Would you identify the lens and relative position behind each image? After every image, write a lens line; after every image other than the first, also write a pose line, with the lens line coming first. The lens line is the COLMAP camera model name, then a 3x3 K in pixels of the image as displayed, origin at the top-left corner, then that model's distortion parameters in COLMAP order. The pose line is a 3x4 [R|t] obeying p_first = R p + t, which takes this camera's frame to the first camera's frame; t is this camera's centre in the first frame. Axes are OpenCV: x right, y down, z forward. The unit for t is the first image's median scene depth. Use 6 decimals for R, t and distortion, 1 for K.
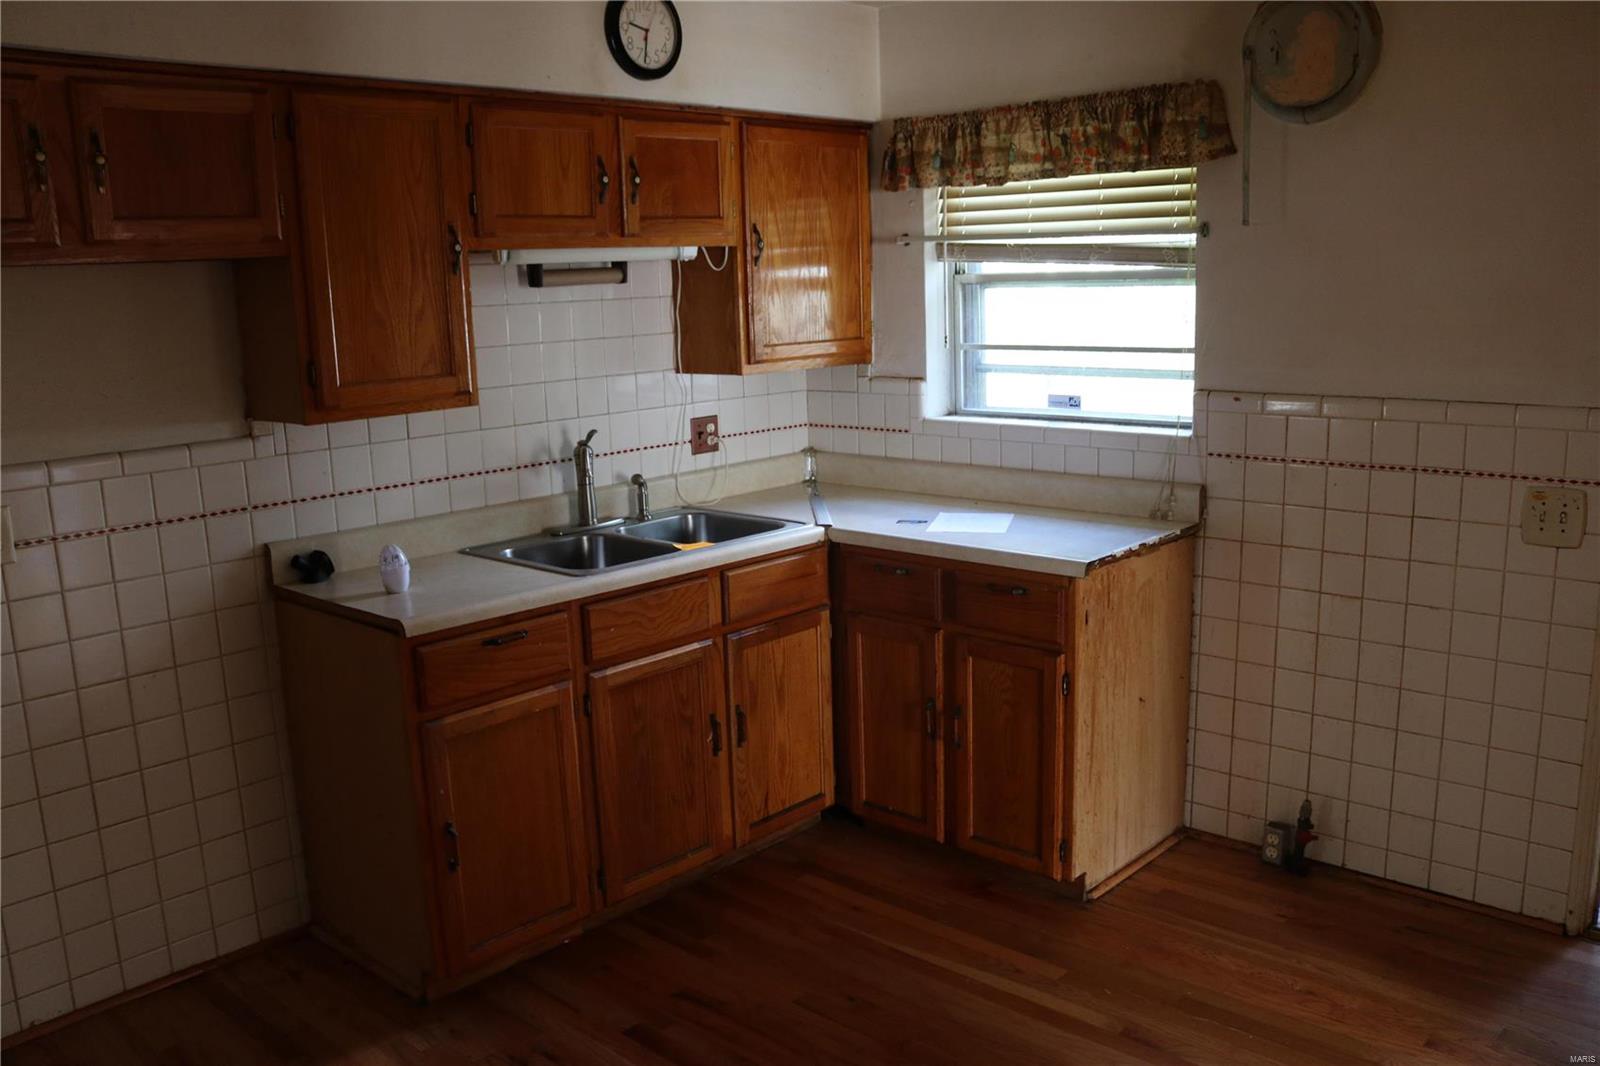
lens RADIAL K [[1332.9, 0, 800.0], [0, 1332.9, 533.0], [0, 0, 1]] dist [-0.159097, 0.140714]
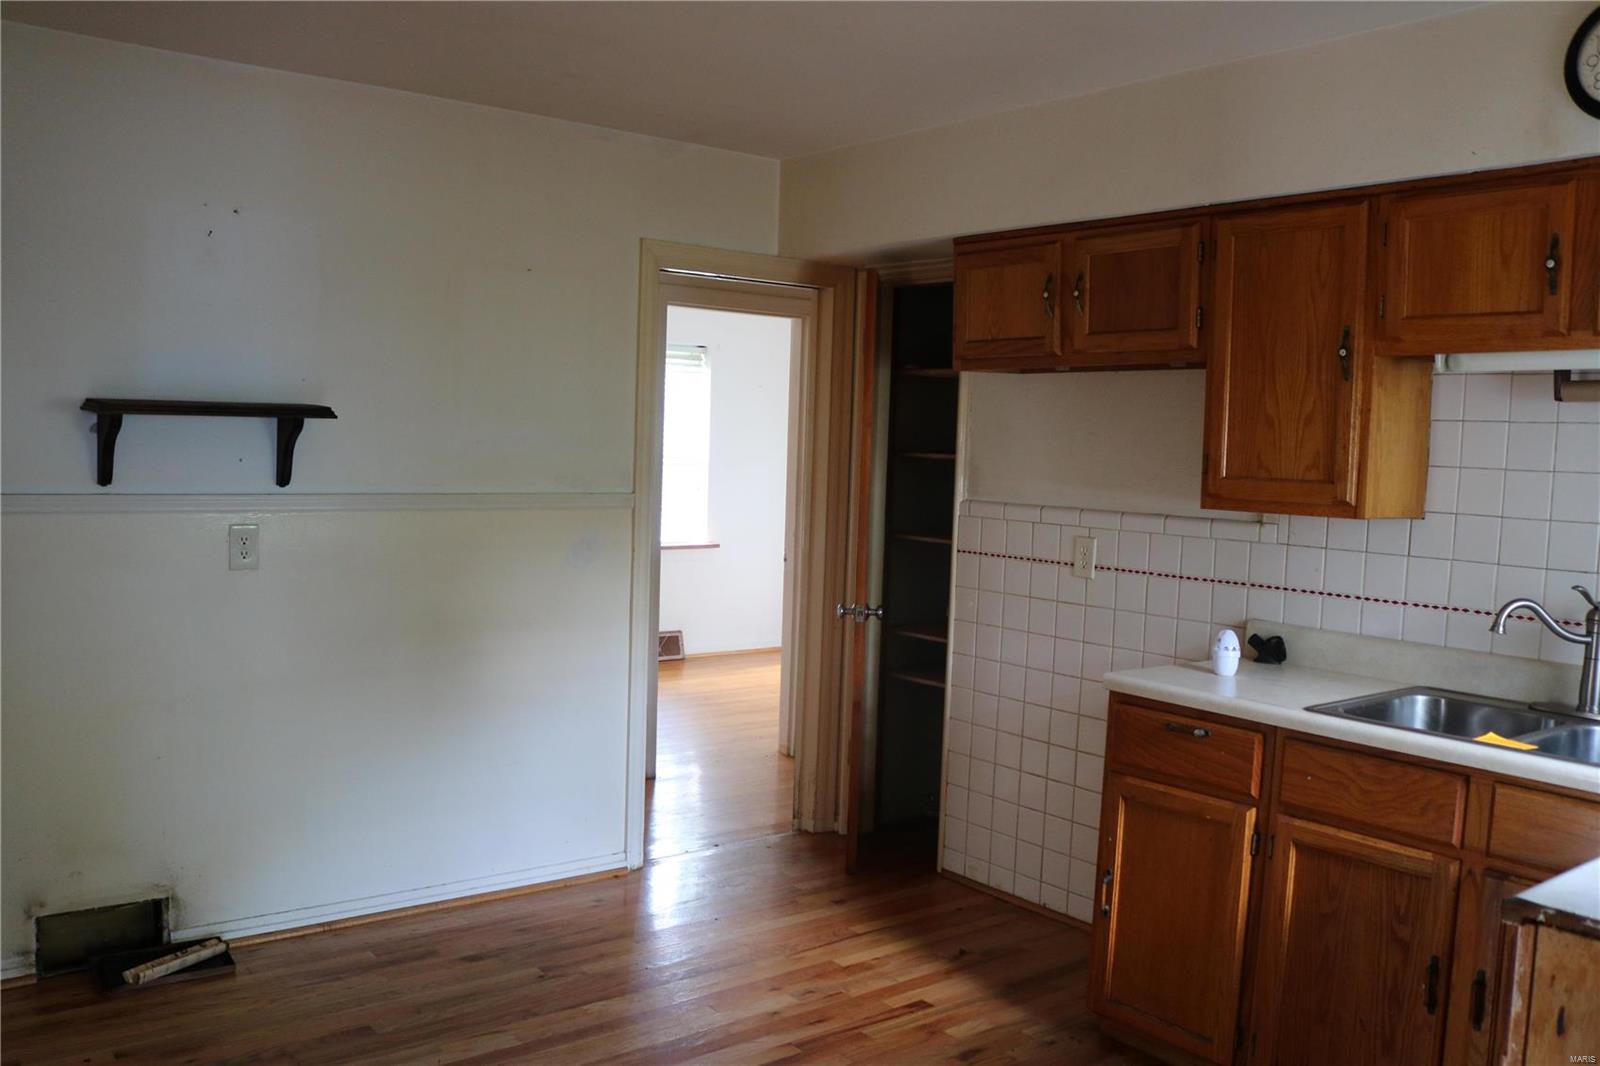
lens RADIAL K [[1332.9, 0, 800.0], [0, 1332.9, 533.0], [0, 0, 1]] dist [-0.159097, 0.140714]
pose [[-0.160534, 0.091756, -0.982756, 0.752390], [-0.212895, 0.969014, 0.125250, -0.121753], [0.963797, 0.229331, -0.136025, 0.766978]]
